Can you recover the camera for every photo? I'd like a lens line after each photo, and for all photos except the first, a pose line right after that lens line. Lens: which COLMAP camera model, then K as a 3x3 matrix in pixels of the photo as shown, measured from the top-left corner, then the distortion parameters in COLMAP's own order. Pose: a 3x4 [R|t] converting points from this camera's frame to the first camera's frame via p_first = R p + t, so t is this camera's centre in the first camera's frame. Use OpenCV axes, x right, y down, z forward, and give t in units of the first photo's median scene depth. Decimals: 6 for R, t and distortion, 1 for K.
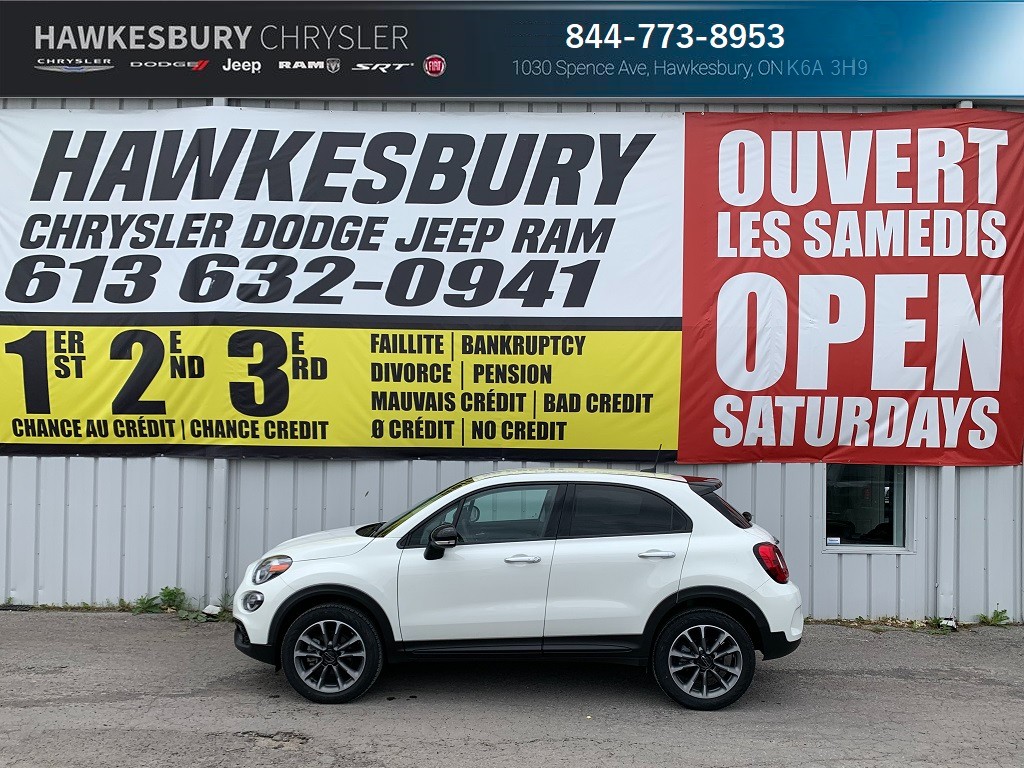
lens RADIAL K [[790.3, 0, 507.4], [0, 790.3, 462.0], [0, 0, 1]] dist [0.027352, -0.052167]
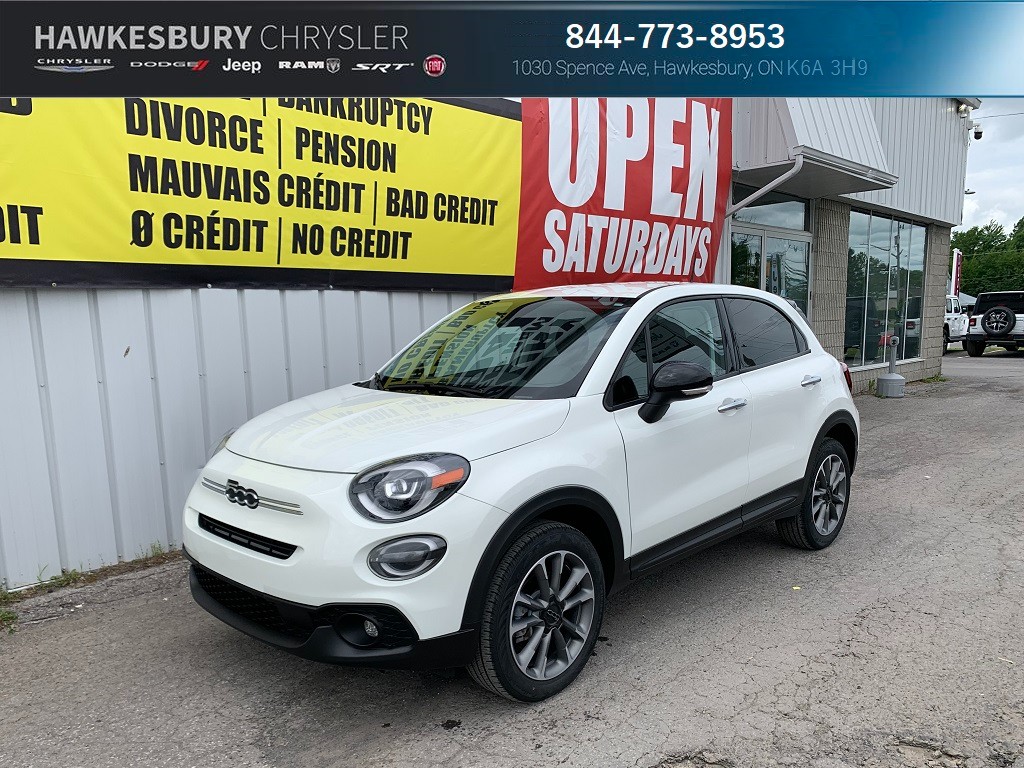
lens RADIAL K [[790.3, 0, 507.4], [0, 790.3, 462.0], [0, 0, 1]] dist [0.027352, -0.052167]
pose [[0.673591, -0.158865, 0.721829, -0.416501], [0.035384, 0.982438, 0.183203, 0.024918], [-0.738257, -0.097862, 0.667383, 0.441166]]
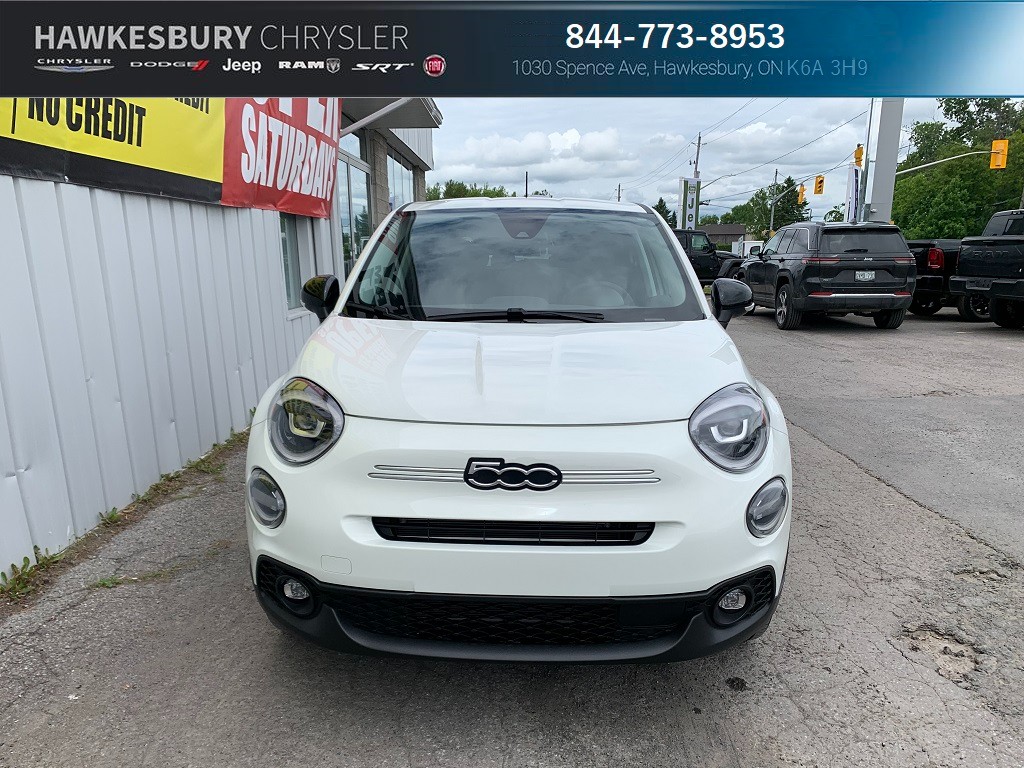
lens RADIAL K [[776.5, 0, 511.5], [0, 776.5, 467.7], [0, 0, 1]] dist [0.028694, -0.035807]
pose [[-0.000400, -0.282732, 0.959199, -0.472968], [0.008137, 0.959166, 0.282726, 0.030513], [-0.999967, 0.007918, 0.001917, 0.769351]]
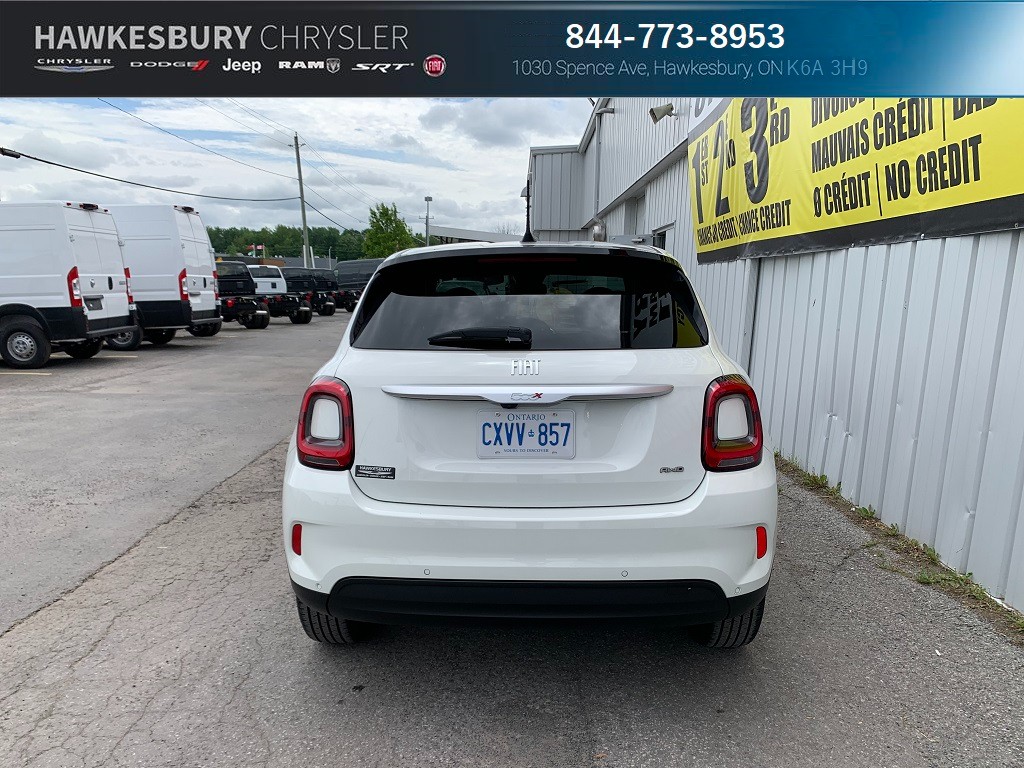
lens RADIAL K [[782.7, 0, 467.8], [0, 782.7, 458.8], [0, 0, 1]] dist [0.004529, -0.004658]
pose [[-0.045913, 0.205549, -0.977569, 0.537200], [-0.004376, 0.978551, 0.205960, 0.034802], [0.998936, 0.013734, -0.044029, 0.747506]]
